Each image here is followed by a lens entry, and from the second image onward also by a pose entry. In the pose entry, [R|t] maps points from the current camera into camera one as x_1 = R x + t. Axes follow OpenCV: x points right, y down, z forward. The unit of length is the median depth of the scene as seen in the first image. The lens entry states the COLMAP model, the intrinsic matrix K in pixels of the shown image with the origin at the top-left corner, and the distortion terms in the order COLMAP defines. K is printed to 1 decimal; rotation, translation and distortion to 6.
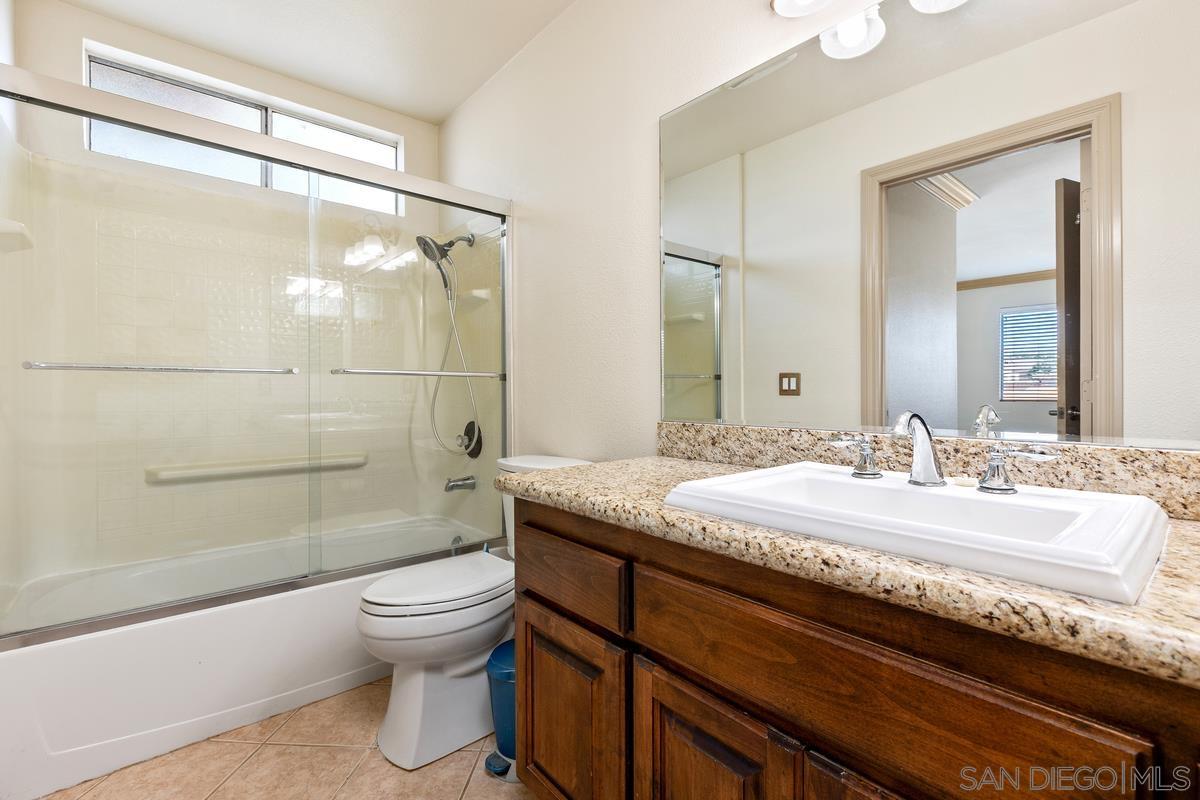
lens RADIAL K [[545.8, 0, 597.9], [0, 545.8, 393.0], [0, 0, 1]] dist [0.000668, -0.001612]
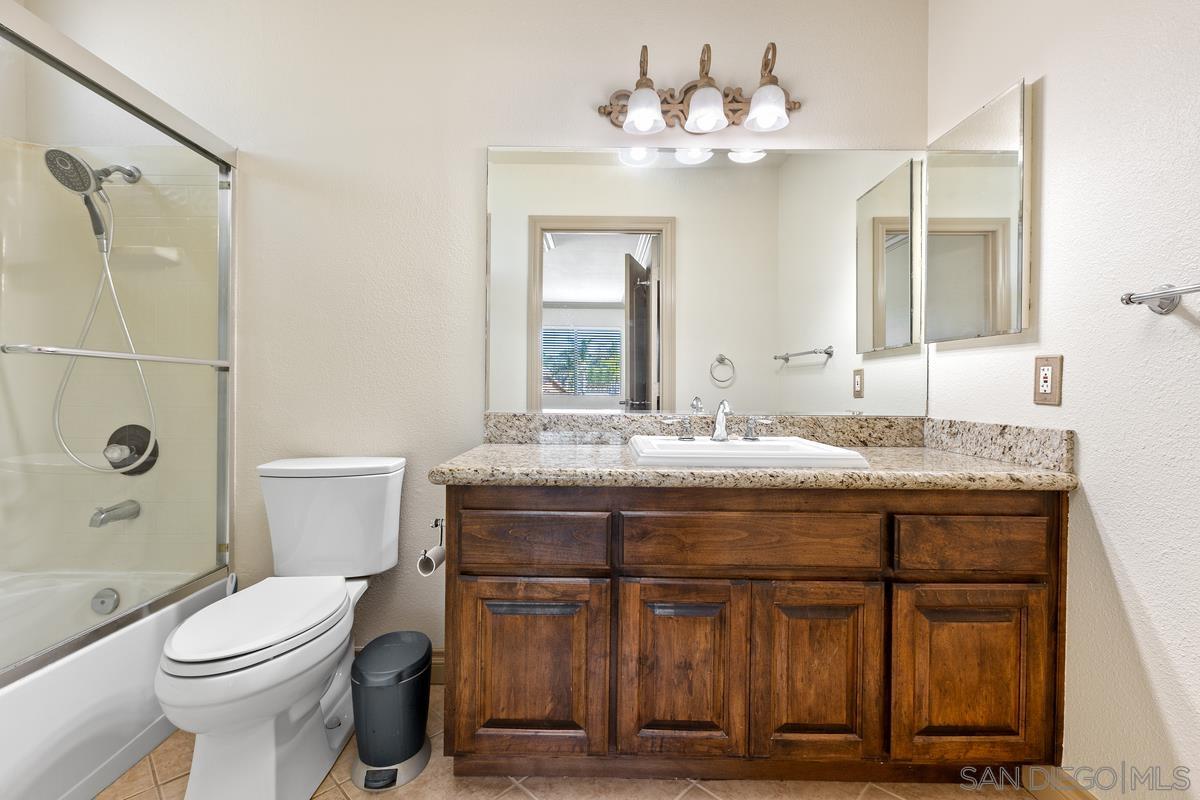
lens RADIAL K [[545.8, 0, 603.3], [0, 545.8, 388.7], [0, 0, 1]] dist [0.000668, -0.001612]
pose [[0.635117, 0.007664, 0.772378, -0.684751], [-0.007405, 0.999965, -0.003833, 0.003925], [-0.772380, -0.003285, 0.635152, 0.102176]]
